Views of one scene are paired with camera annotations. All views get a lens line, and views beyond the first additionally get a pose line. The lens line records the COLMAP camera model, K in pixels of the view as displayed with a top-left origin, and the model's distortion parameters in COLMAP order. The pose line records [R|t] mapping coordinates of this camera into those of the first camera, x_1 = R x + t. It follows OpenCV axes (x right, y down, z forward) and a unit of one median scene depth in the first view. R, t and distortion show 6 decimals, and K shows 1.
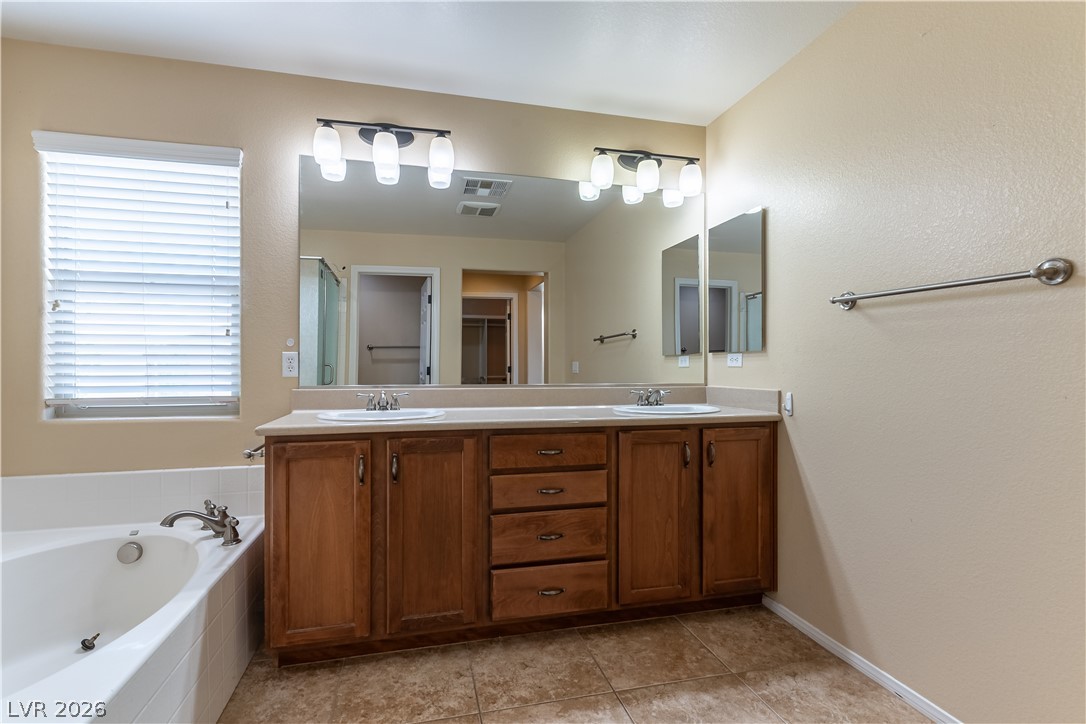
lens RADIAL K [[476.9, 0, 543.6], [0, 476.9, 366.0], [0, 0, 1]] dist [-0.007519, 0.001869]
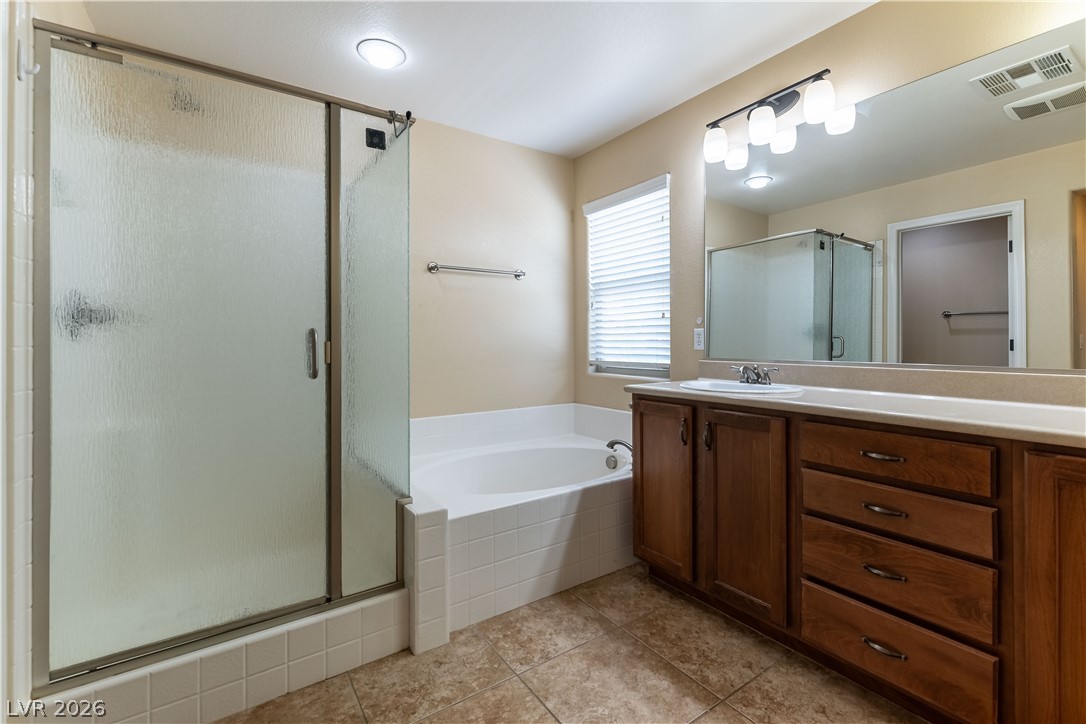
lens RADIAL K [[476.9, 0, 549.1], [0, 476.9, 334.2], [0, 0, 1]] dist [-0.007519, 0.001869]
pose [[0.364063, -0.015640, -0.931243, 0.502030], [0.007494, 0.999876, -0.013863, -0.002119], [0.931344, -0.001932, 0.364135, 0.249772]]
